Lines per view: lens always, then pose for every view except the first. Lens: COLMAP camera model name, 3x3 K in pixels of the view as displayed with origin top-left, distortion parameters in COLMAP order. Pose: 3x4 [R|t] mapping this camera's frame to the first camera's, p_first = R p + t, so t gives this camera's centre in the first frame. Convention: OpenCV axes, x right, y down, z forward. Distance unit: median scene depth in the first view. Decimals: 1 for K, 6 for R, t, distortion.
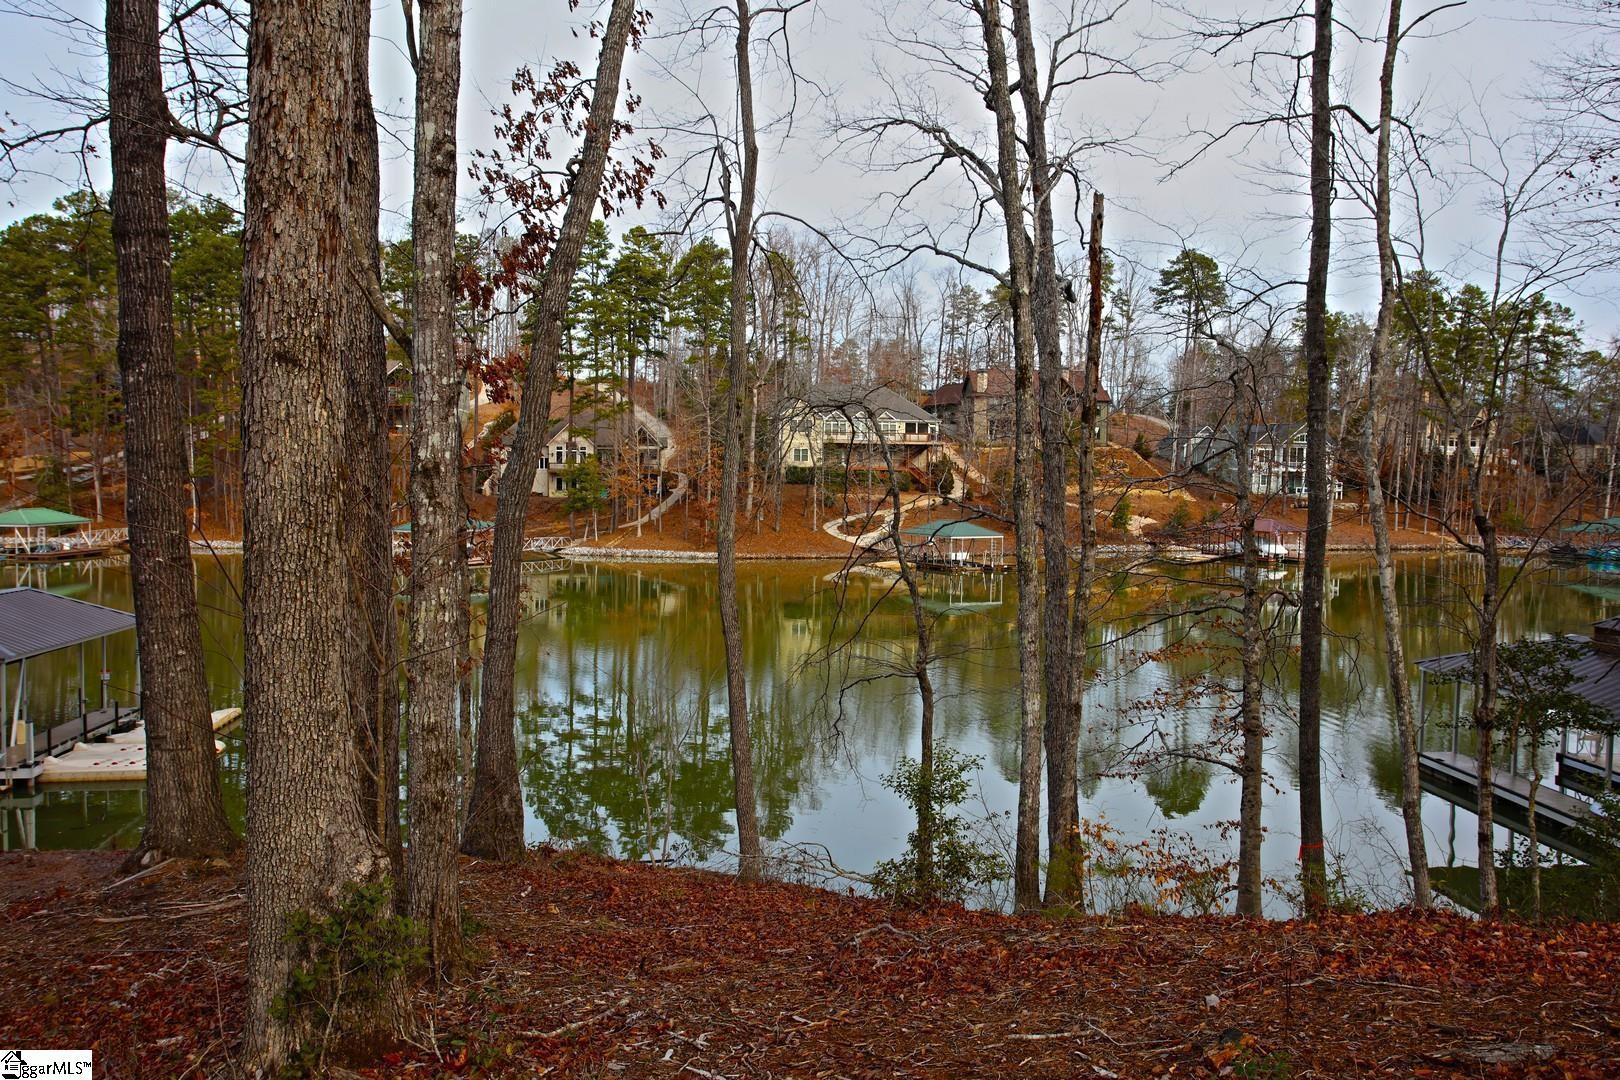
lens RADIAL K [[1253.1, 0, 811.1], [0, 1253.1, 545.7], [0, 0, 1]] dist [-0.039448, 0.082881]
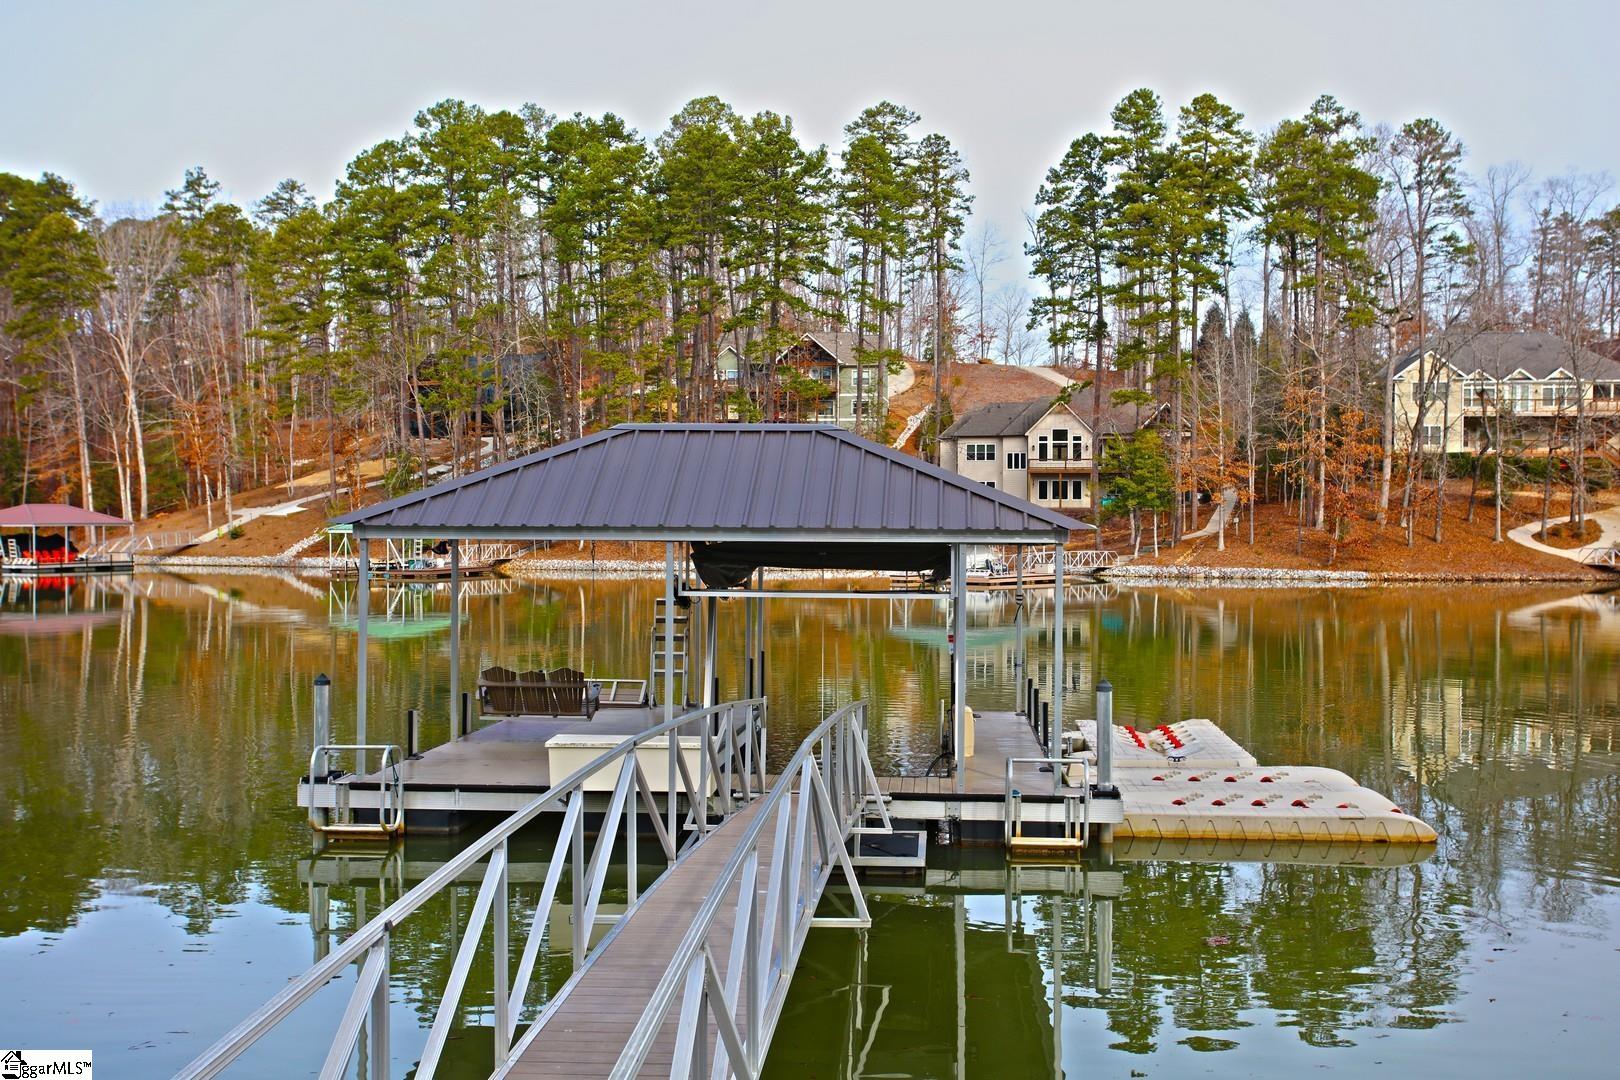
lens RADIAL K [[1620.3, 0, 810.0], [0, 1620.3, 540.0], [0, 0, 1]] dist [0.003945, 0.118303]
pose [[0.972963, -0.007573, -0.230837, -0.984058], [-0.003720, 0.998819, -0.048447, 0.193837], [0.230931, 0.047996, 0.971786, 0.730773]]
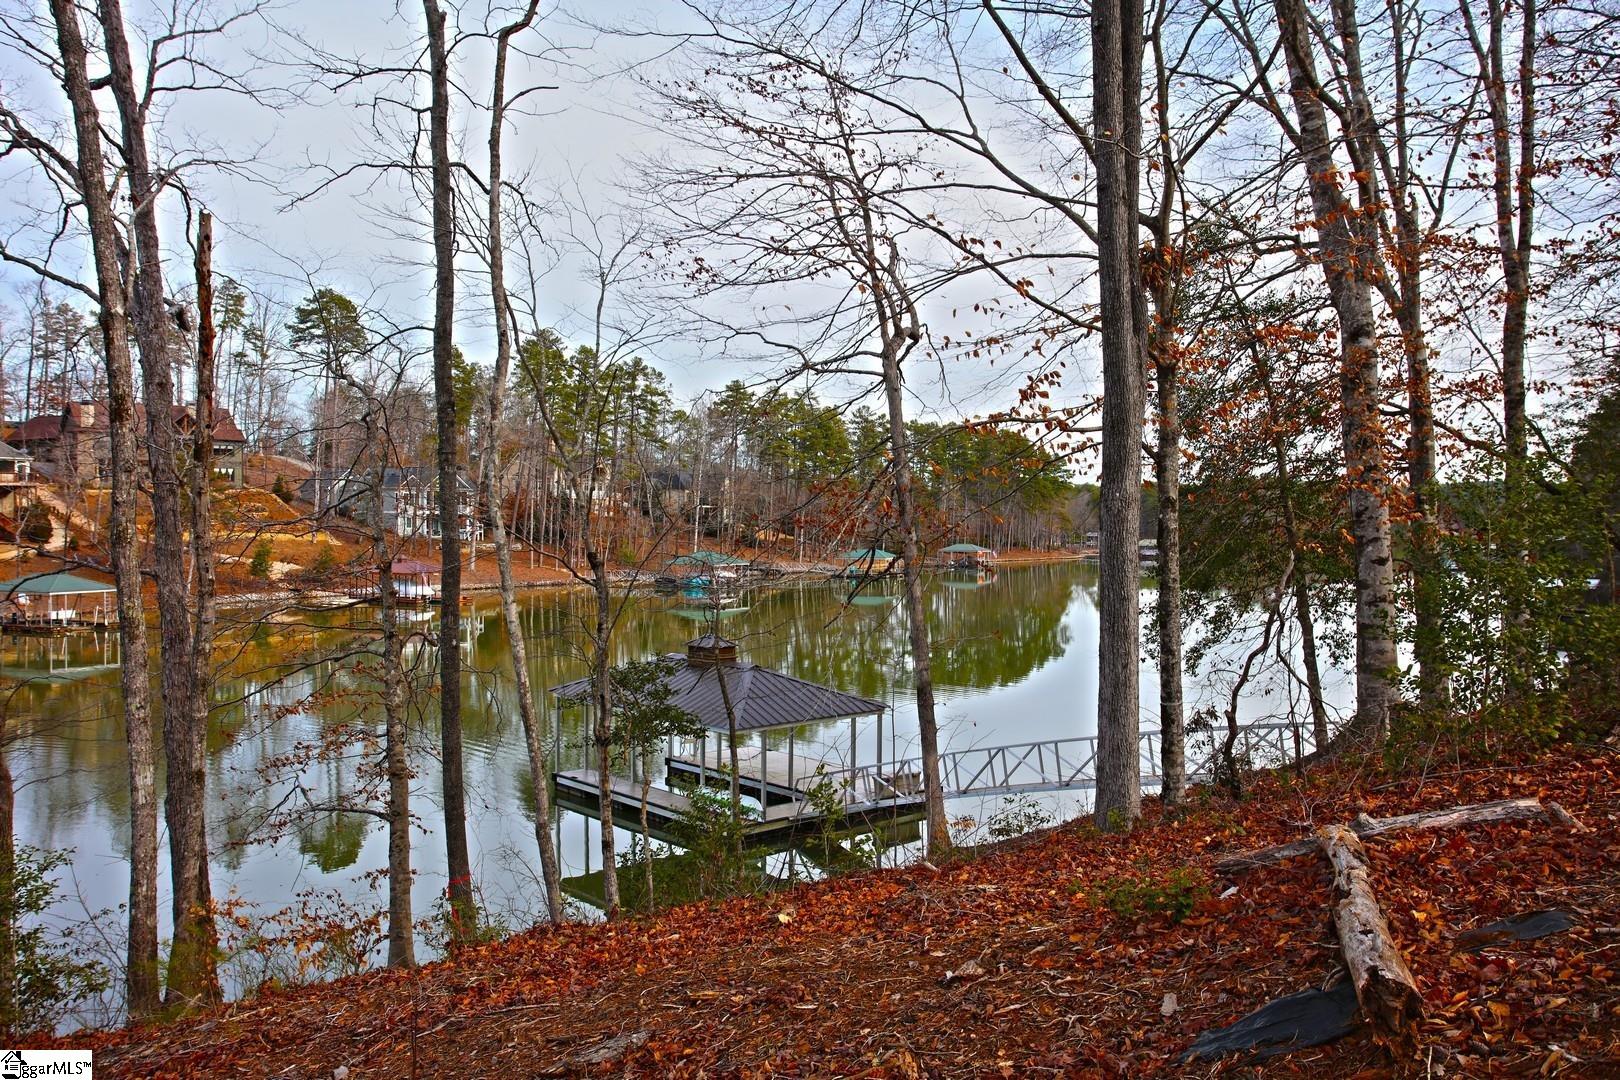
lens RADIAL K [[1253.1, 0, 811.1], [0, 1253.1, 545.7], [0, 0, 1]] dist [-0.039448, 0.082881]
pose [[0.790799, -0.021774, 0.611689, 0.010083], [0.042857, 0.998884, -0.019849, 0.000357], [-0.610574, 0.041911, 0.790849, 0.006376]]
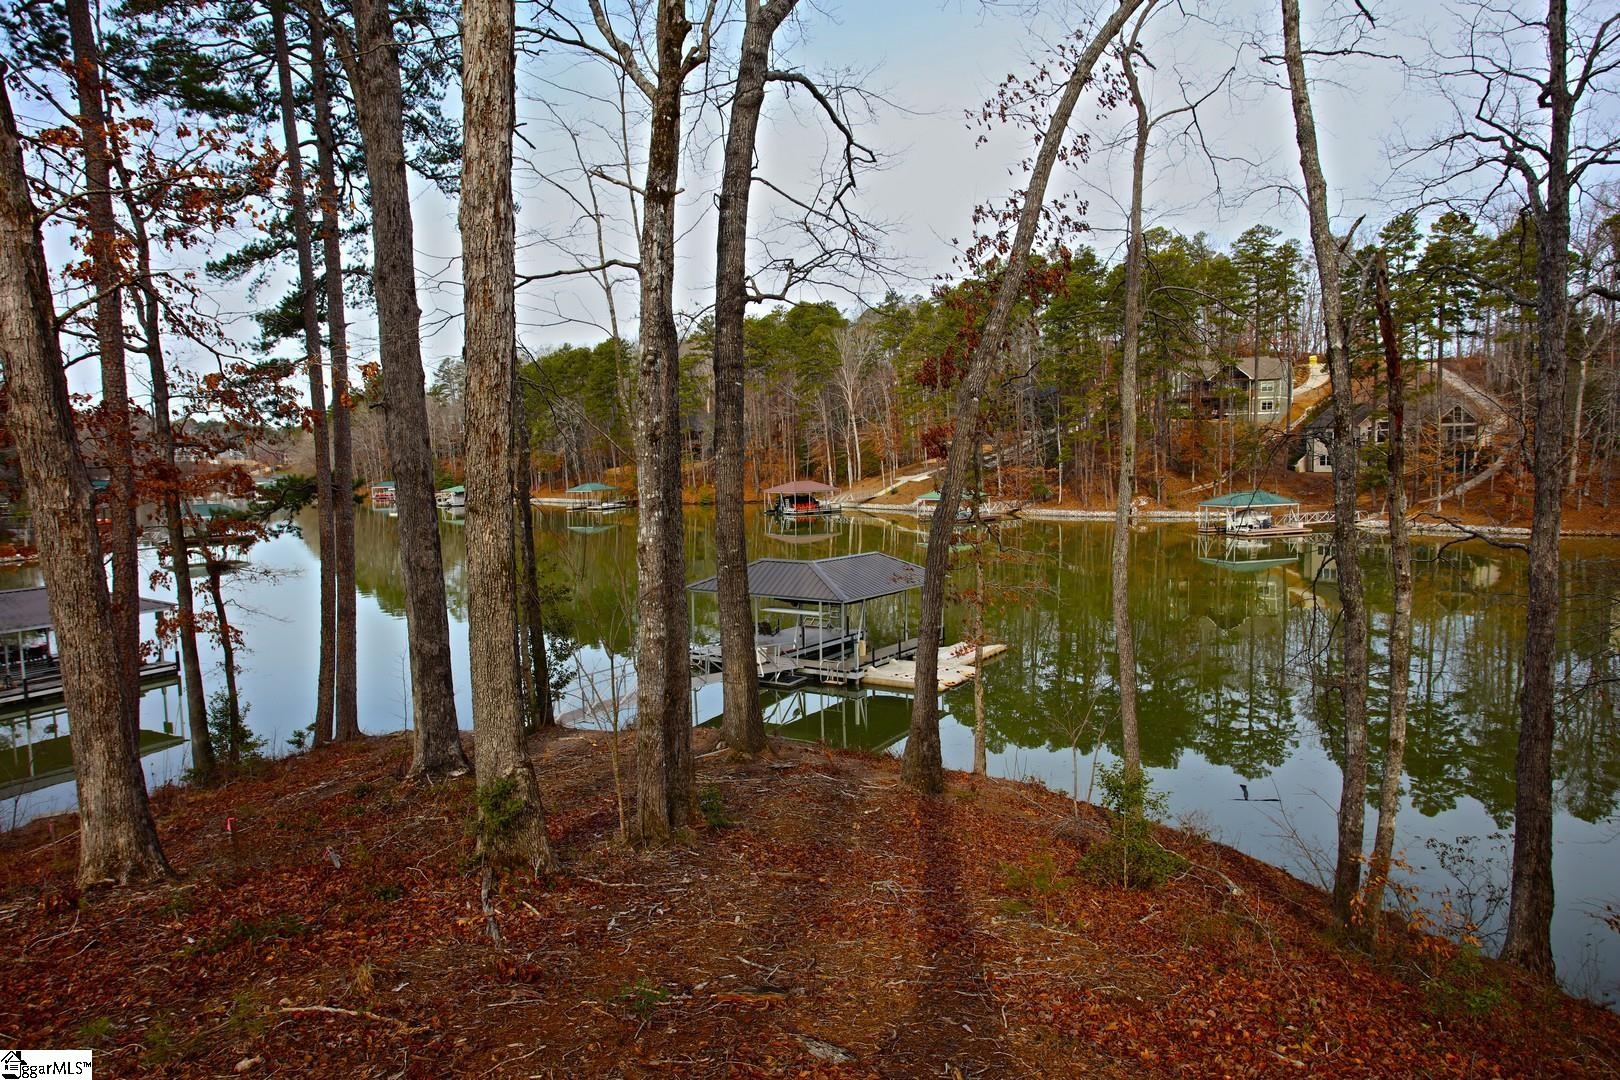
lens RADIAL K [[1034.8, 0, 812.1], [0, 1034.8, 544.4], [0, 0, 1]] dist [-0.054948, 0.053684]
pose [[0.744115, 0.032604, -0.667255, 0.292418], [-0.009821, 0.999234, 0.037873, -0.044258], [0.667979, -0.021629, 0.743866, 0.037866]]
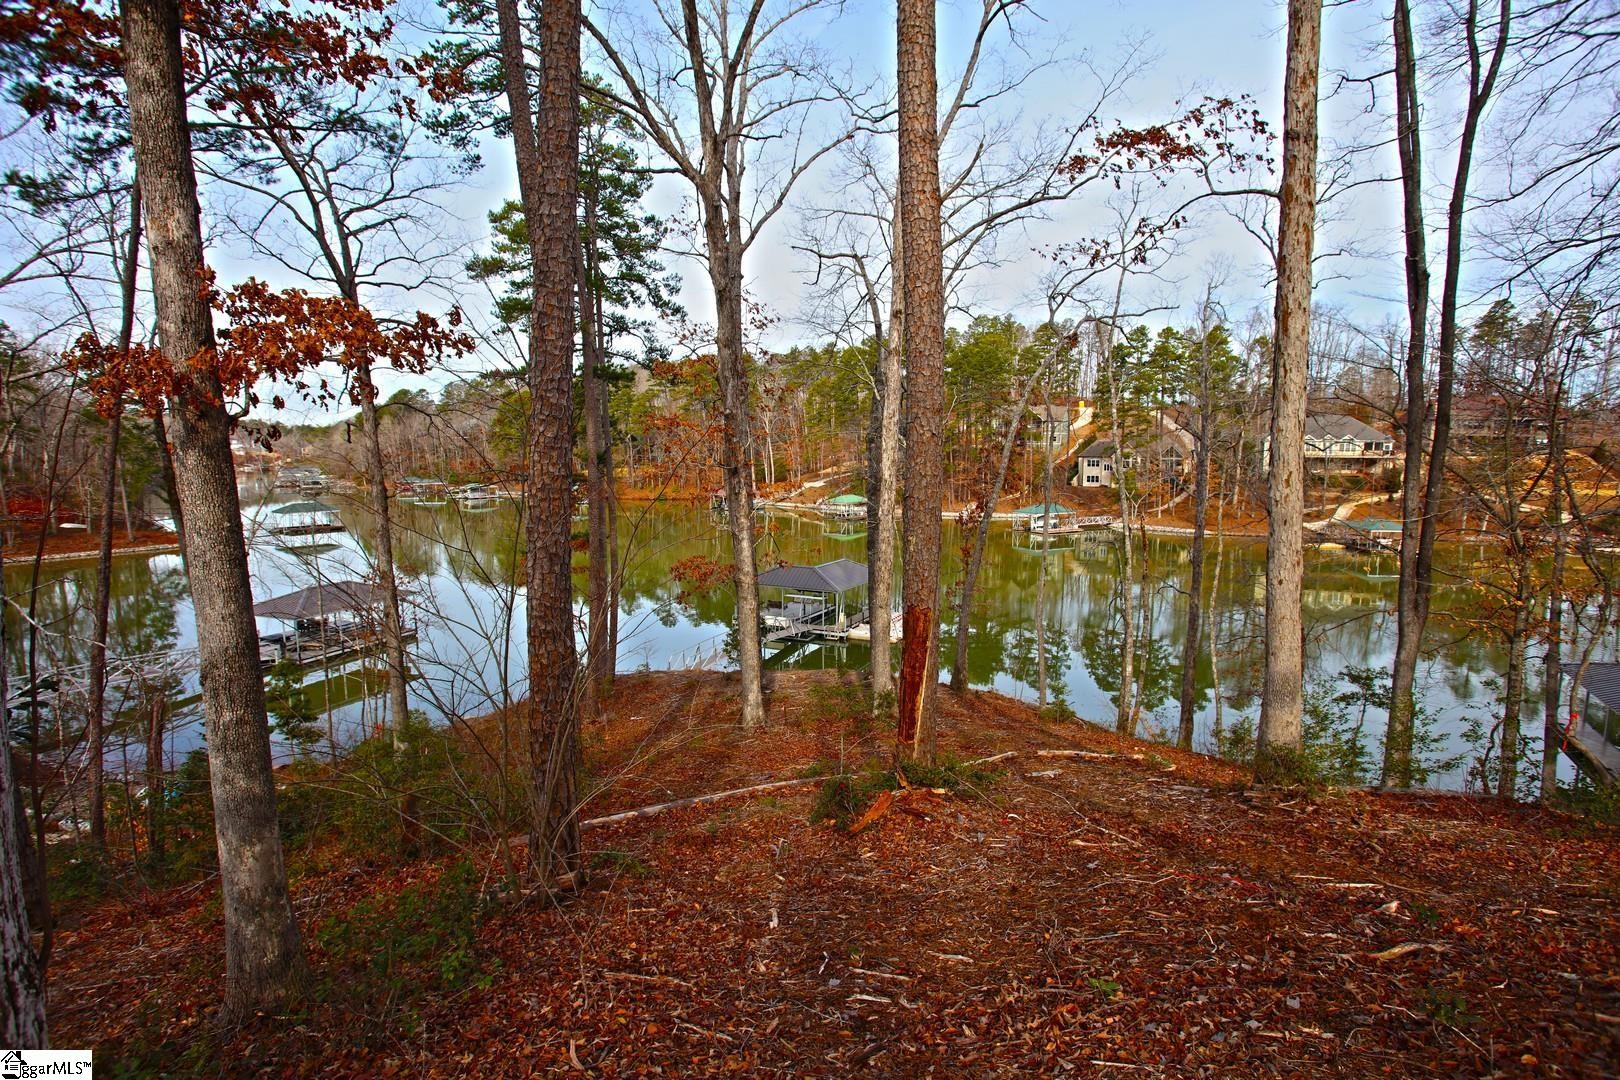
lens RADIAL K [[785.2, 0, 812.8], [0, 785.2, 544.1], [0, 0, 1]] dist [-0.079339, 0.037565]
pose [[0.823987, 0.057007, -0.563734, 0.417163], [-0.023331, 0.997496, 0.066769, -0.198710], [0.566128, -0.041864, 0.823253, -0.675135]]
